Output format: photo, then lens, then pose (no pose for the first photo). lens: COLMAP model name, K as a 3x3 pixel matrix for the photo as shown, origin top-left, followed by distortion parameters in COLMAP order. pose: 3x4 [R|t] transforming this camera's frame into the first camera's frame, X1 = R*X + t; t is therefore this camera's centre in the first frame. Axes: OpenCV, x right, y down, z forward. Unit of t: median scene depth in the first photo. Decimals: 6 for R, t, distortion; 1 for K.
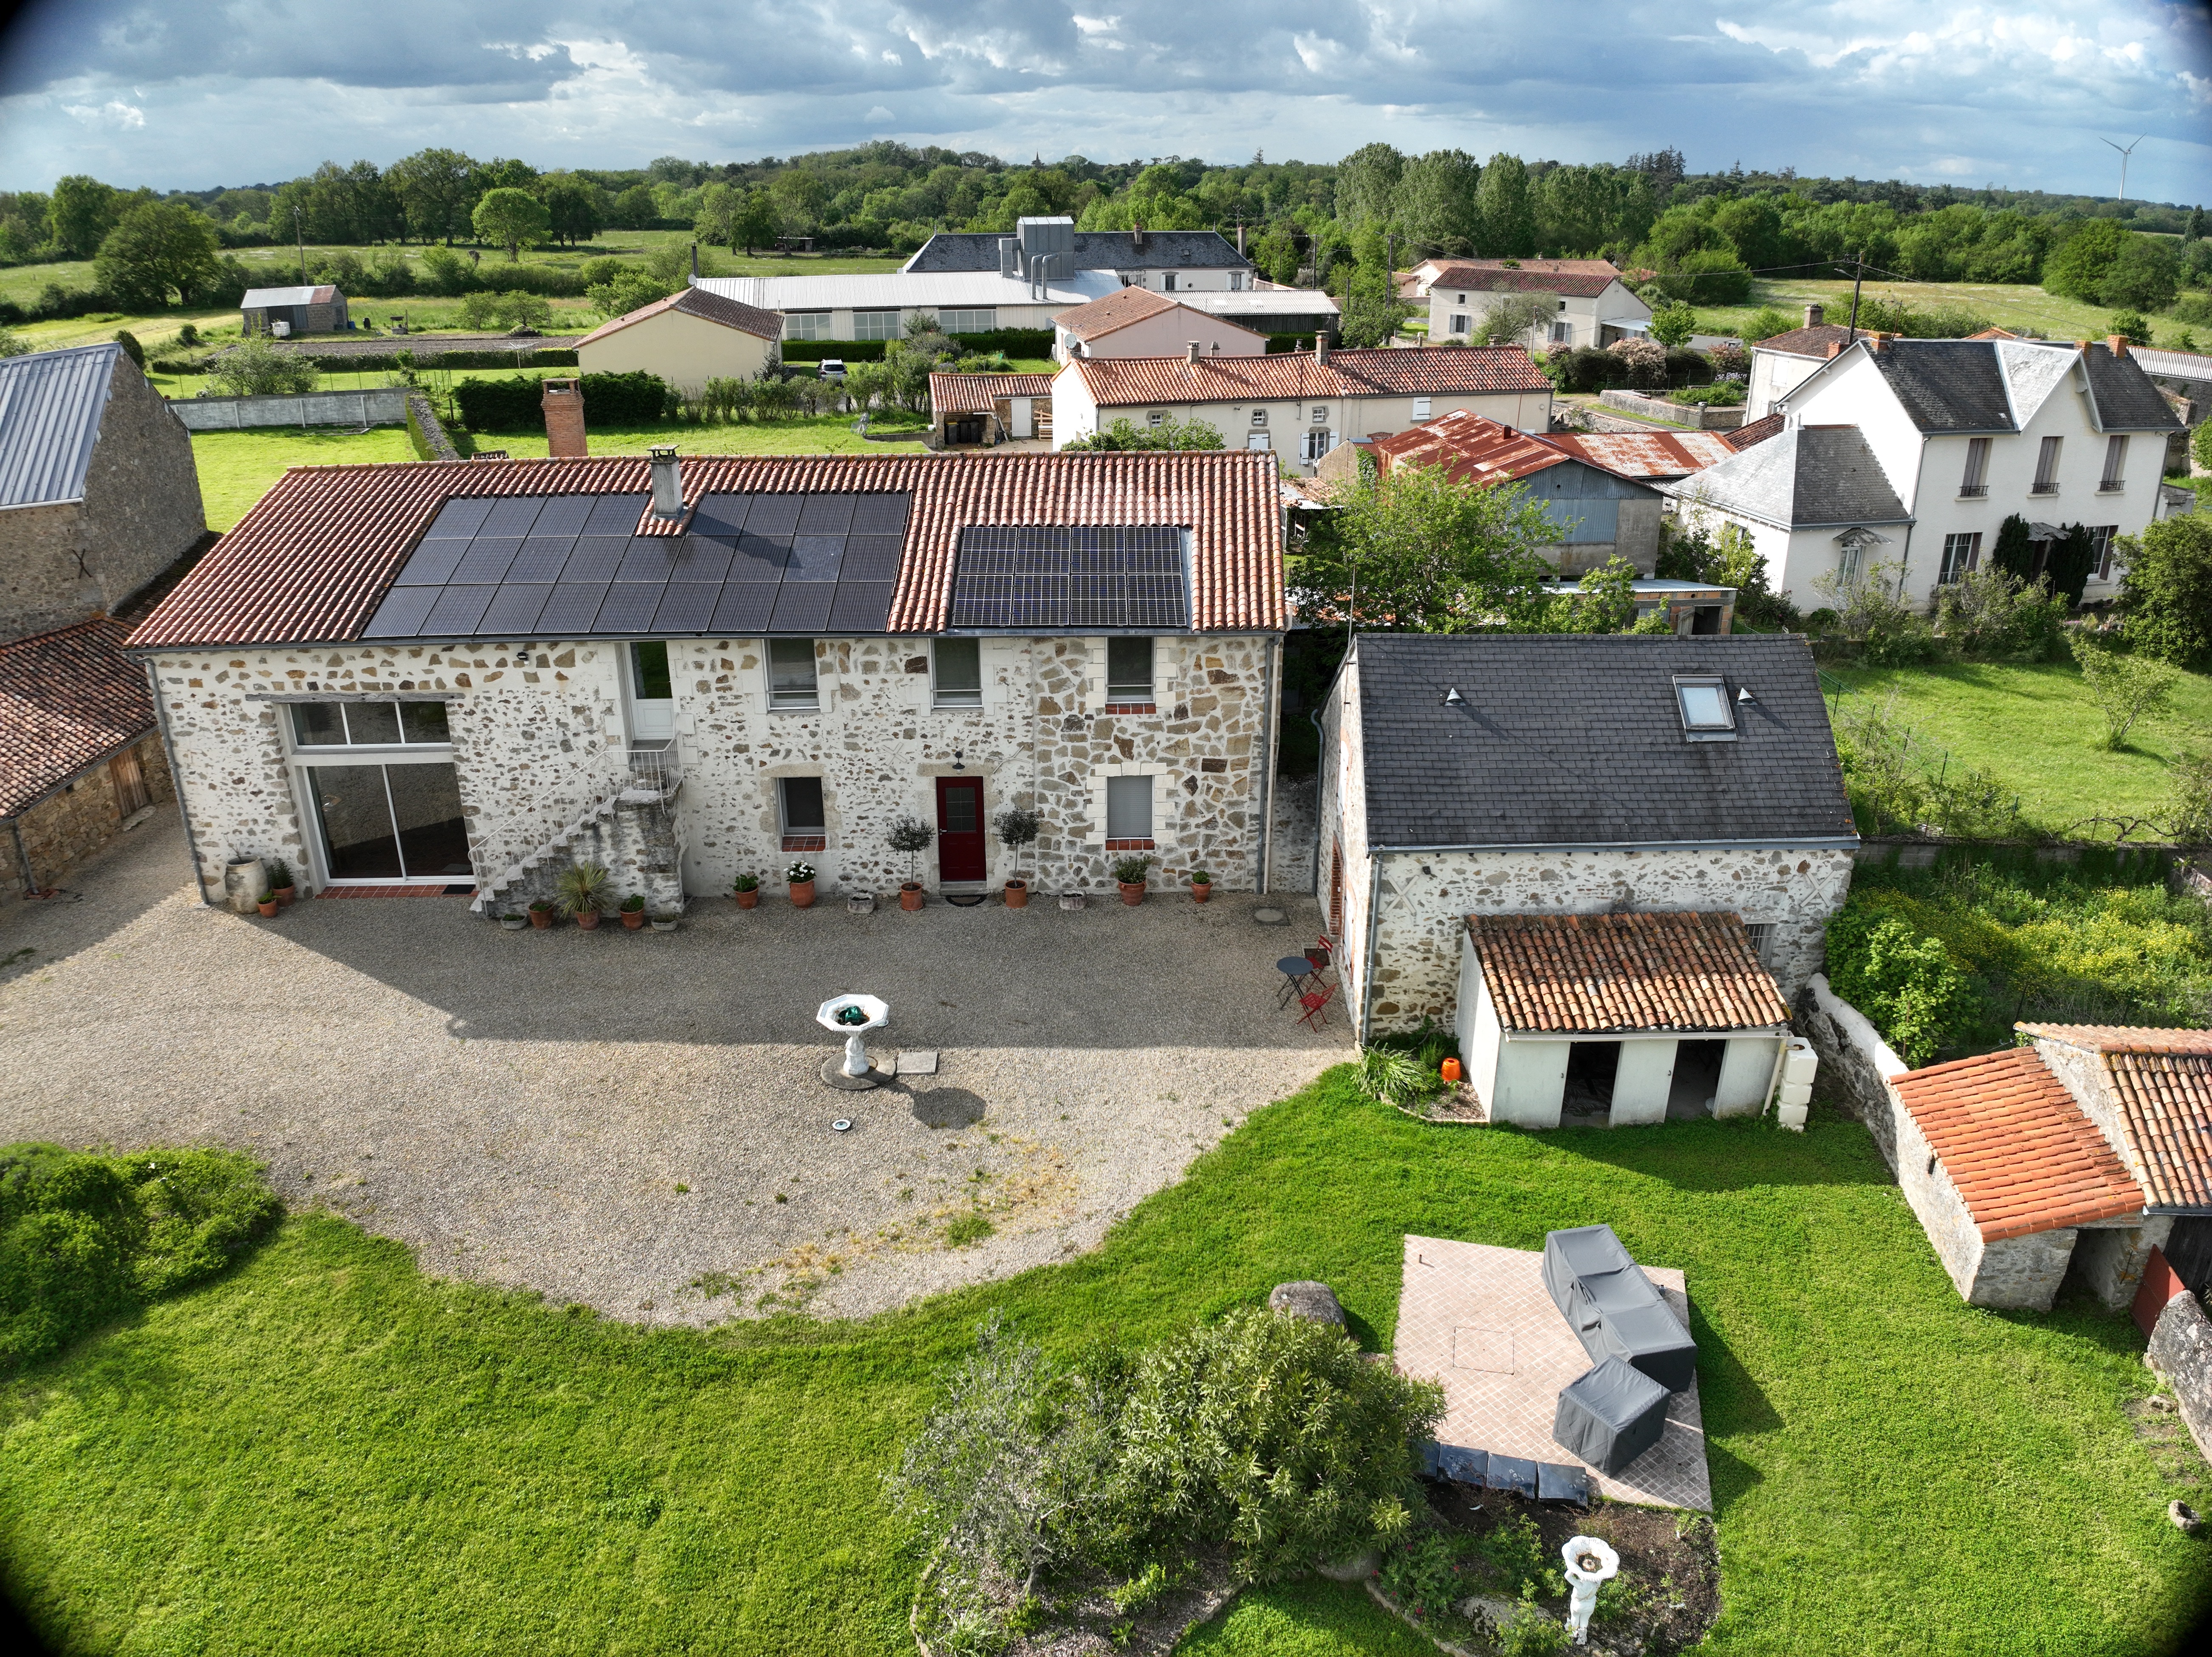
lens RADIAL K [[1553.7, 0, 1110.0], [0, 1553.7, 812.2], [0, 0, 1]] dist [-0.093746, -0.030272]
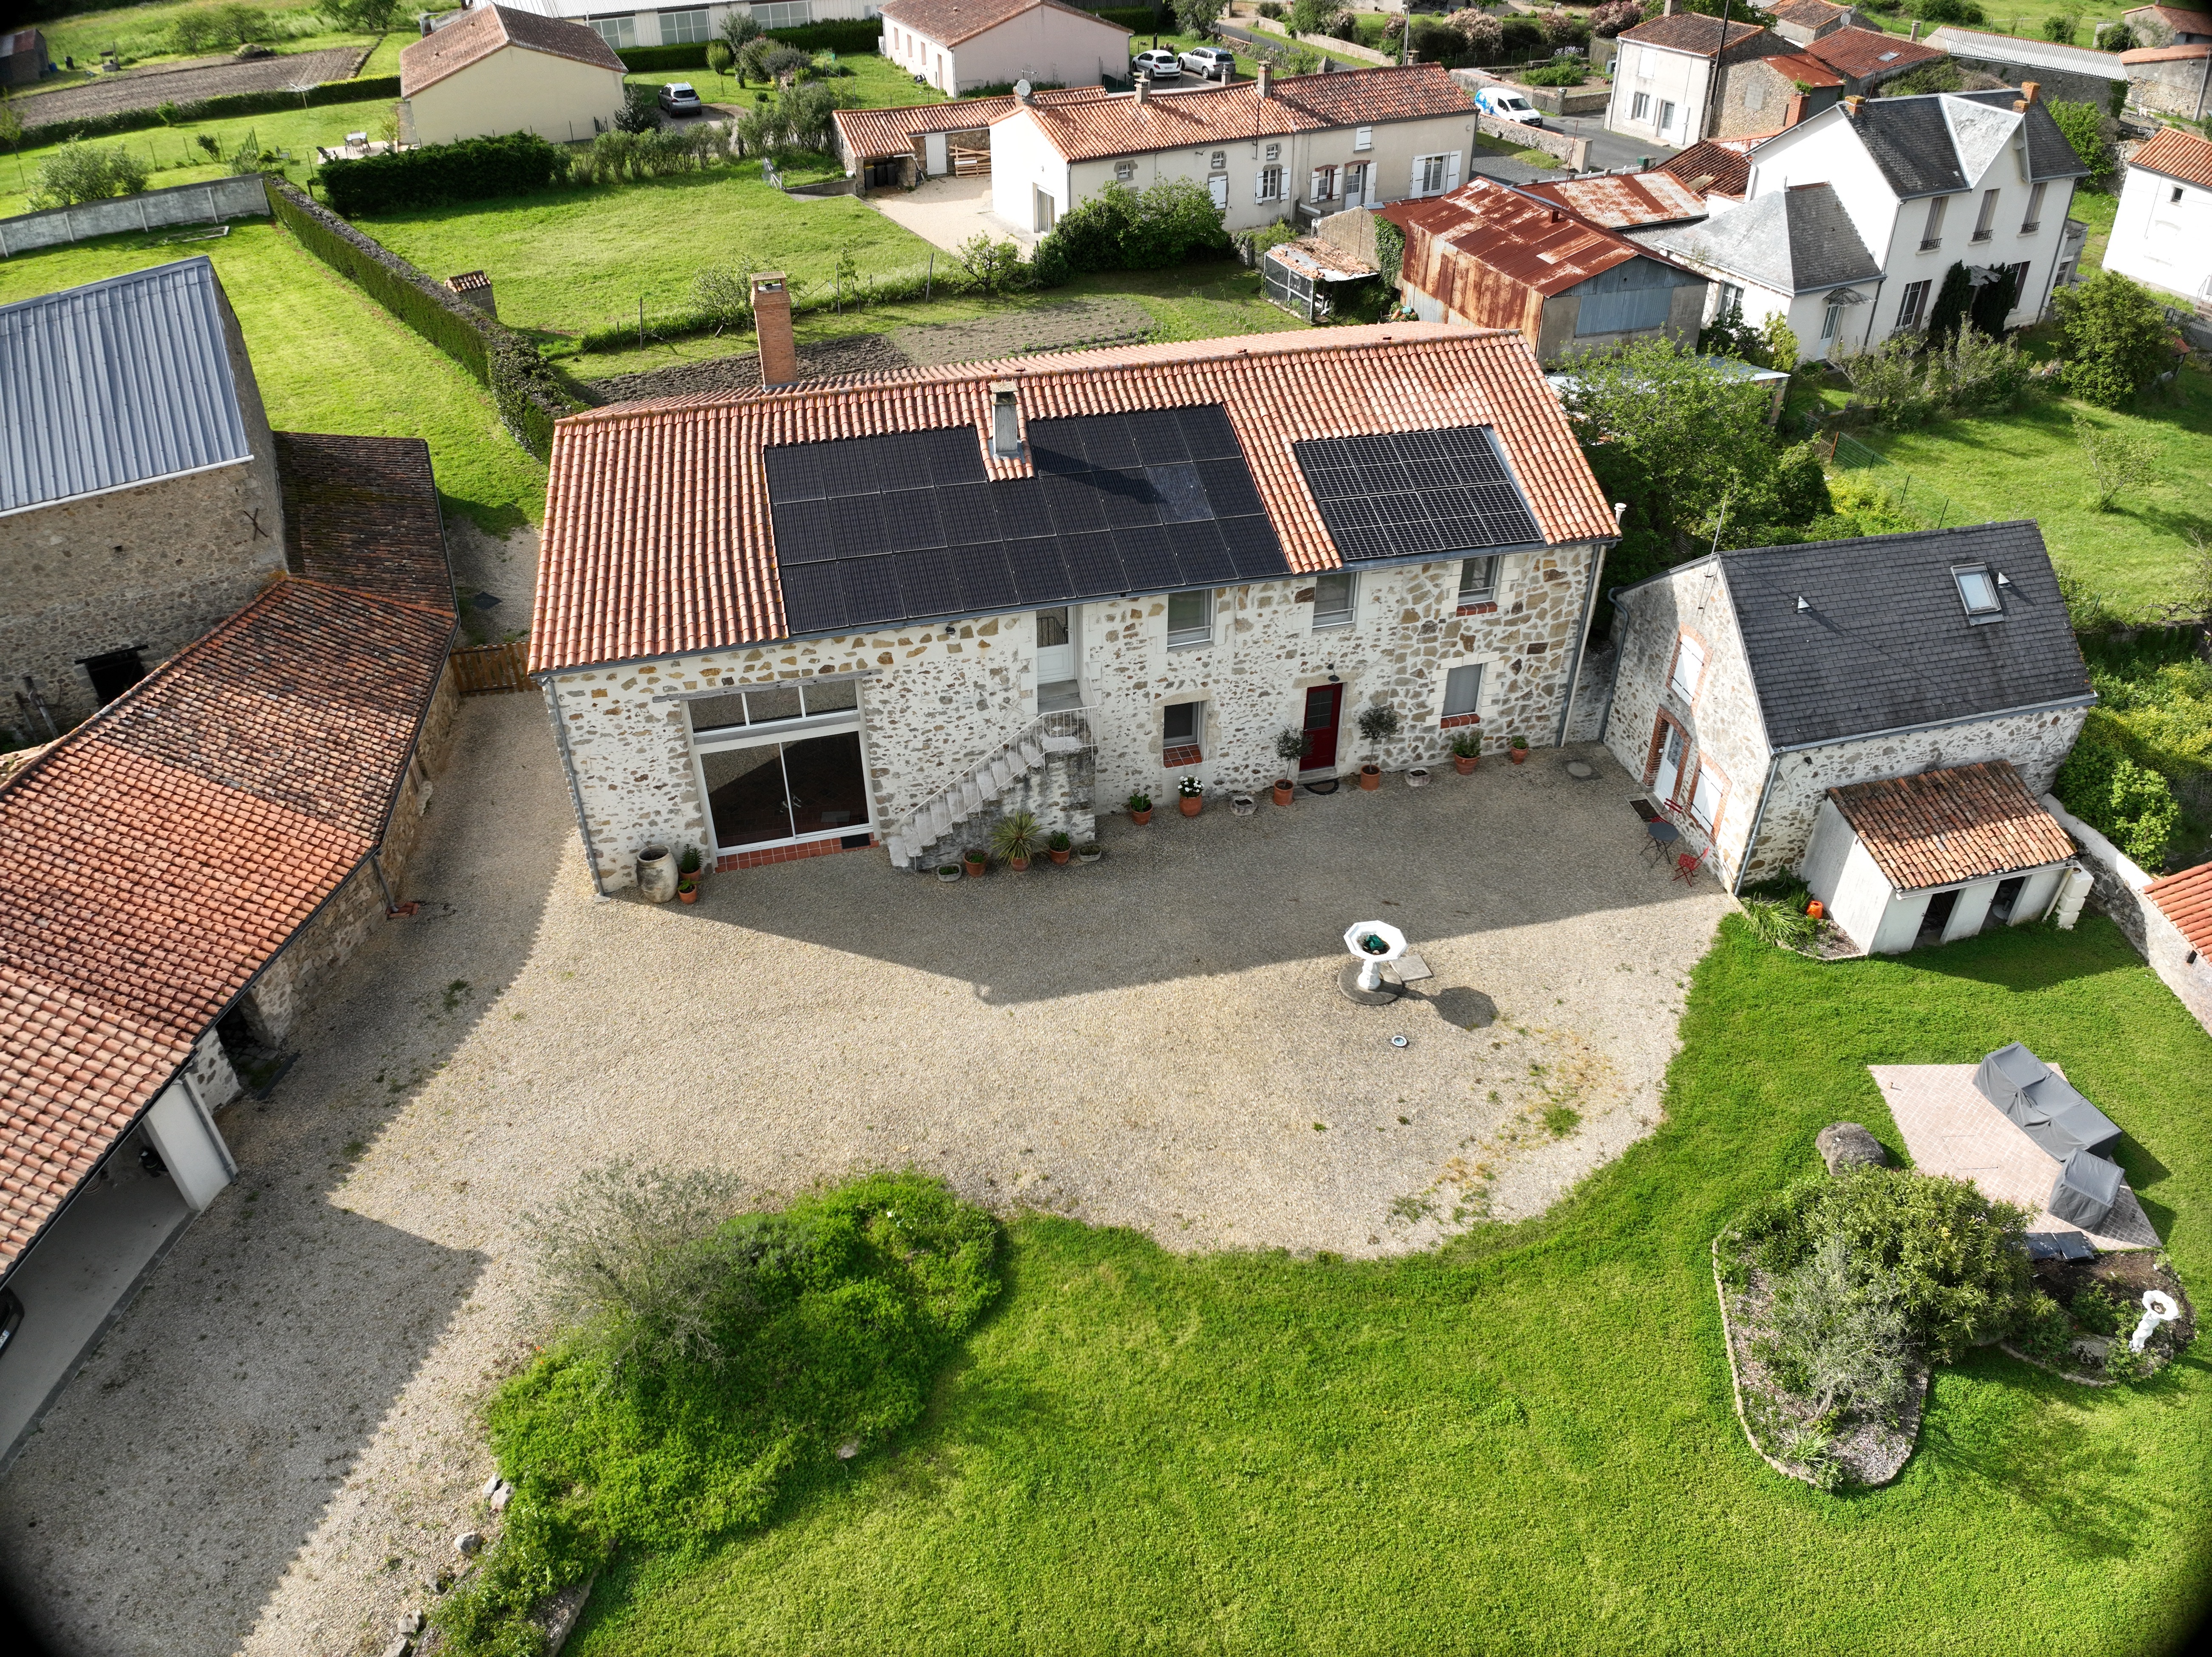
lens RADIAL K [[1553.7, 0, 1110.0], [0, 1553.7, 812.2], [0, 0, 1]] dist [-0.093746, -0.030272]
pose [[0.975679, -0.131486, 0.175392, -0.459276], [0.086421, 0.966050, 0.243472, -0.219667], [-0.201450, -0.222393, 0.953918, -0.038654]]
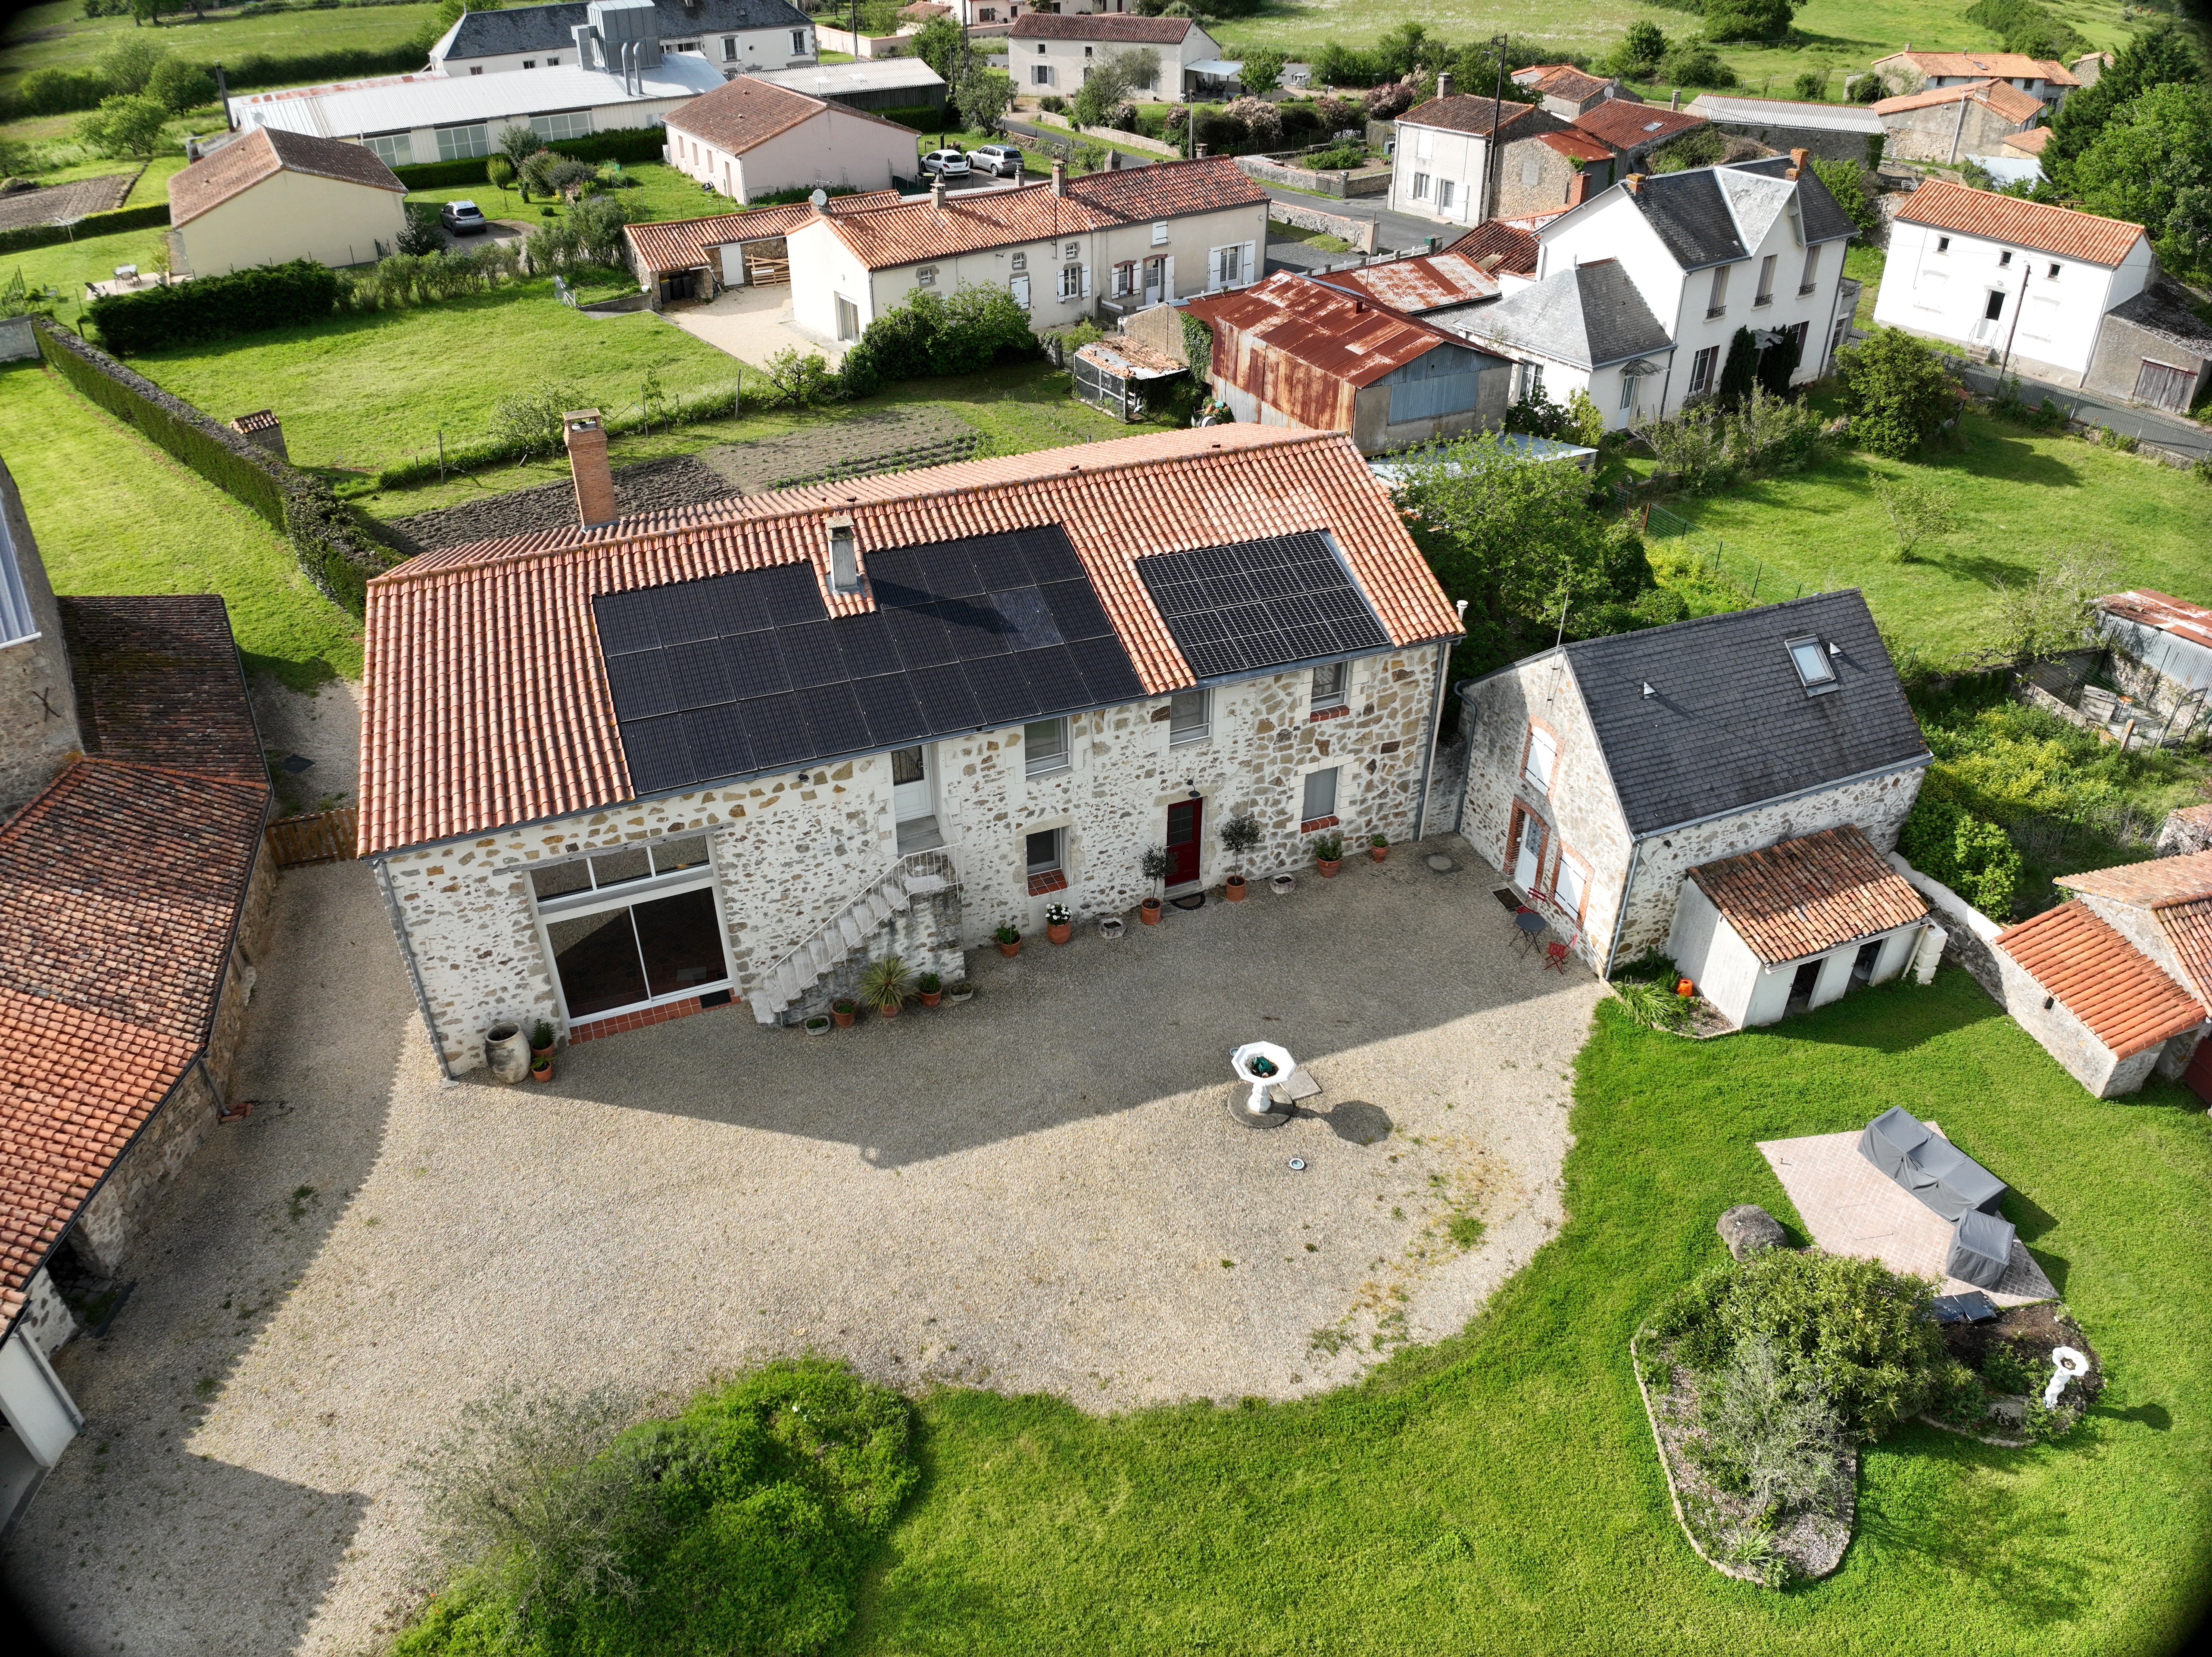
lens RADIAL K [[1553.6, 0, 1110.0], [0, 1553.6, 812.2], [0, 0, 1]] dist [-0.093746, -0.030272]
pose [[0.937012, -0.191986, 0.291805, -0.475416], [0.133421, 0.968780, 0.208959, -0.253752], [-0.322812, -0.156865, 0.933373, -0.002150]]
